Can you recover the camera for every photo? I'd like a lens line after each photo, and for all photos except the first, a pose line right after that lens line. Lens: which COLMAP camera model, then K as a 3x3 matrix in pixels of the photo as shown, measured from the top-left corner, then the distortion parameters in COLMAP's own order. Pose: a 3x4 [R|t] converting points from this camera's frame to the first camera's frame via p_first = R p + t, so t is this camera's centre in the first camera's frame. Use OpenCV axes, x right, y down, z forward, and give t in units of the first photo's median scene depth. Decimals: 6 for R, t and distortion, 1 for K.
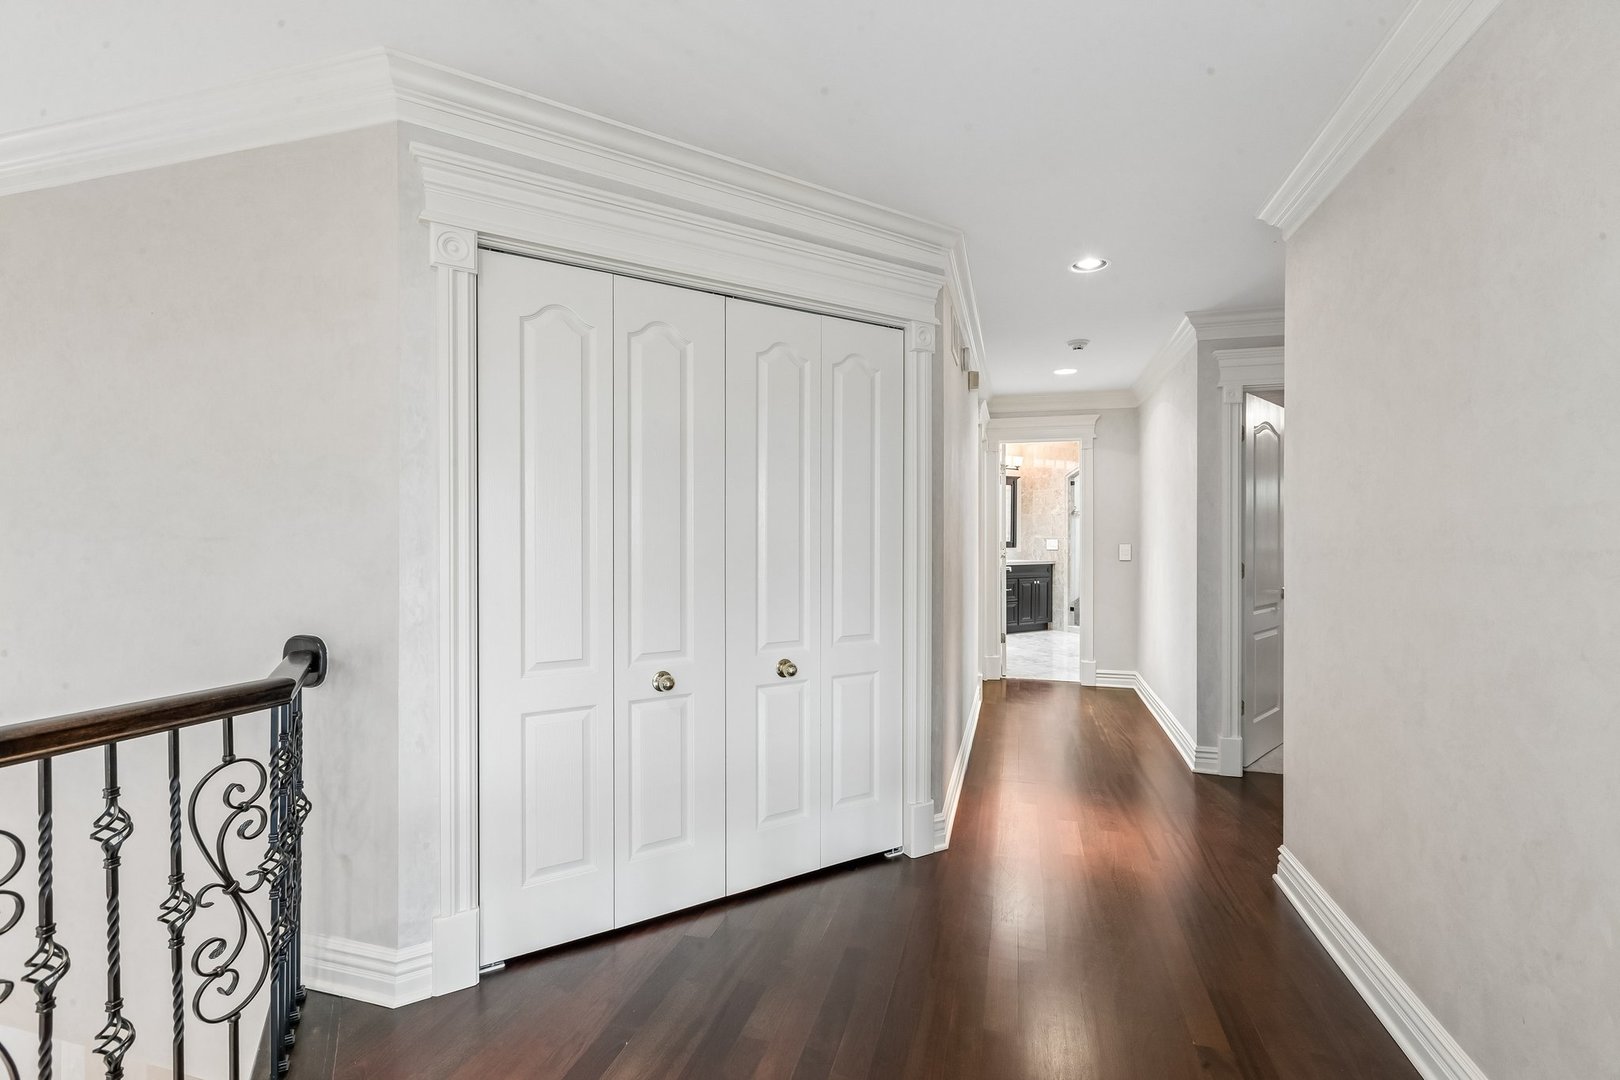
lens RADIAL K [[725.3, 0, 810.0], [0, 725.3, 547.9], [0, 0, 1]] dist [0.000019, 0.000539]
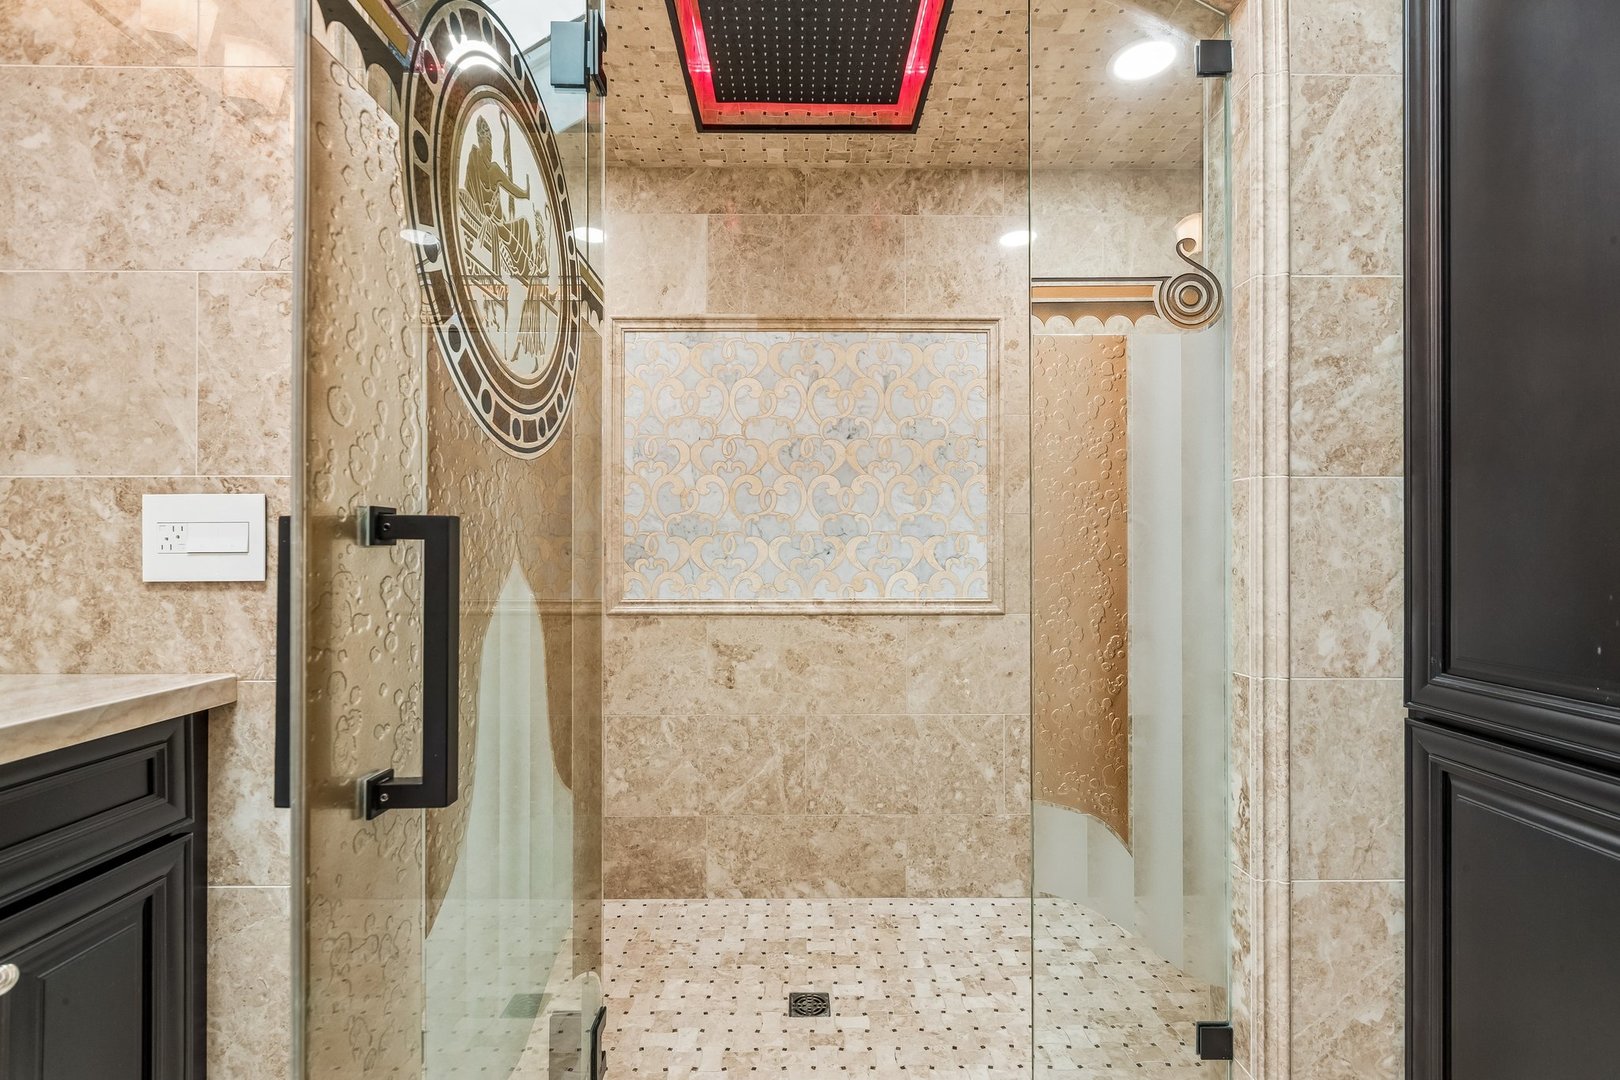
lens RADIAL K [[725.3, 0, 810.0], [0, 725.3, 547.9], [0, 0, 1]] dist [0.000019, 0.000539]
pose [[0.520058, 0.000272, 0.854131, 0.286315], [0.006993, 0.999965, -0.004577, -0.002074], [-0.854102, 0.008353, 0.520038, 0.860809]]
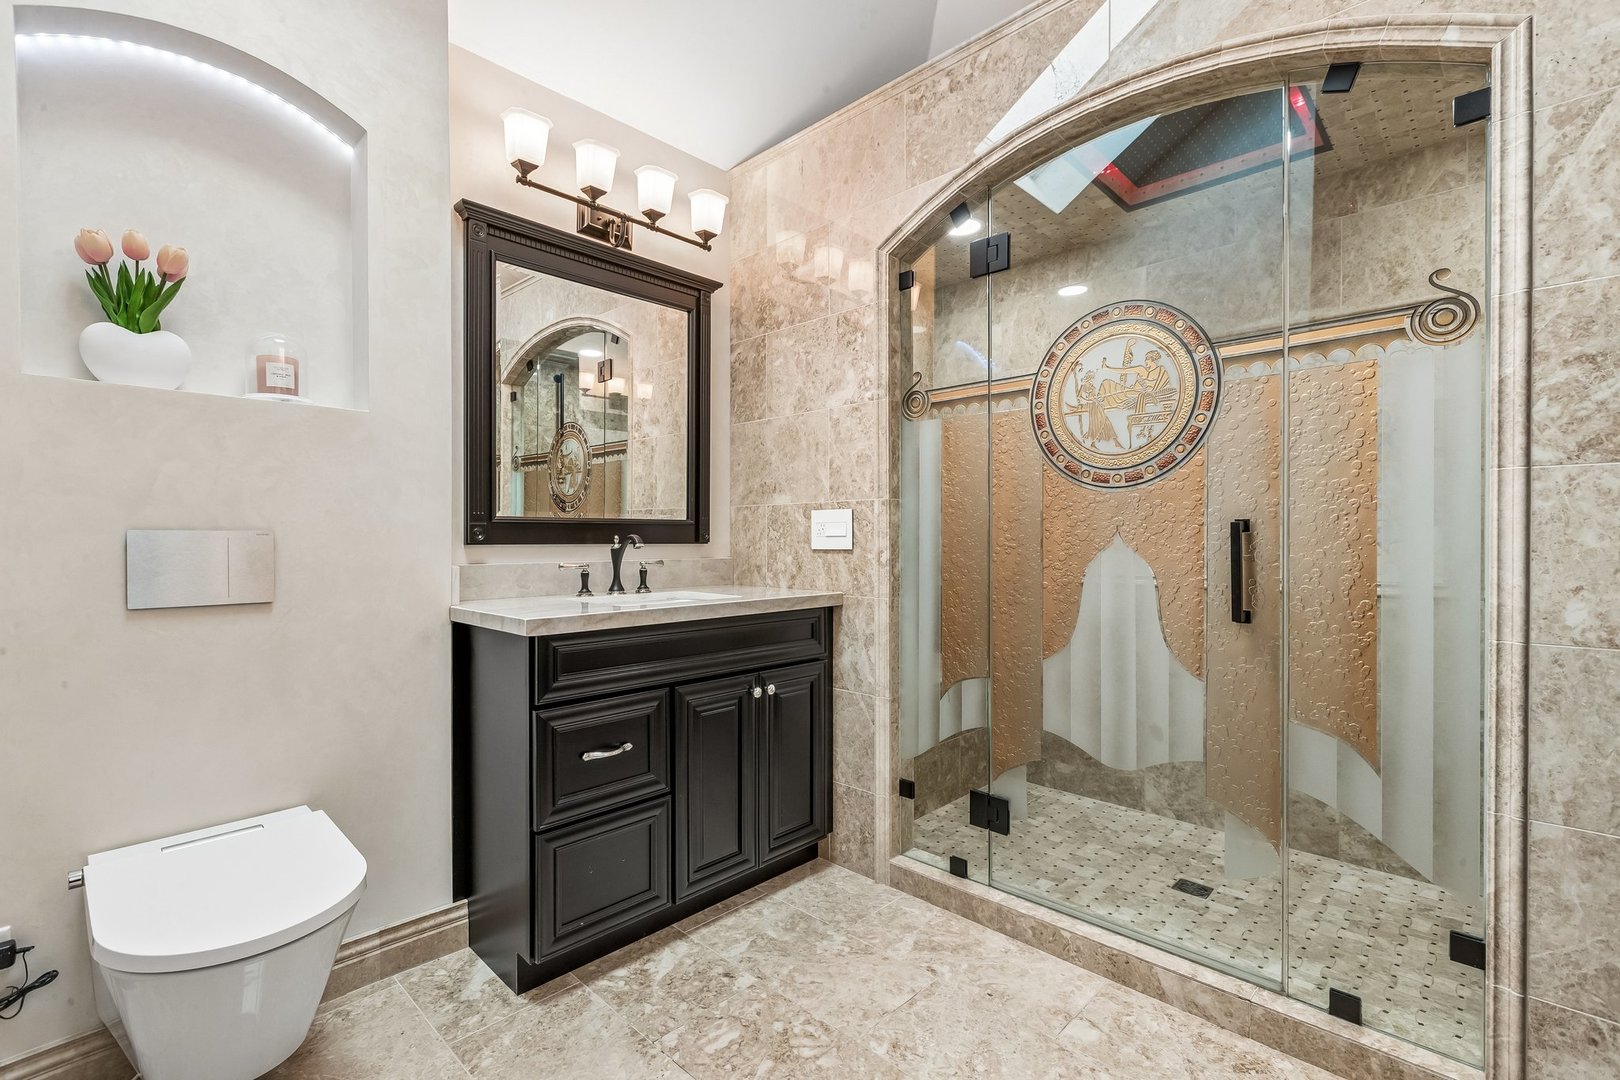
lens RADIAL K [[725.3, 0, 810.0], [0, 725.3, 547.9], [0, 0, 1]] dist [0.000019, 0.000539]
pose [[0.969773, -0.006856, 0.243911, 0.264927], [0.005286, 0.999961, 0.007090, -0.000256], [-0.243950, -0.005586, 0.969772, 0.755895]]
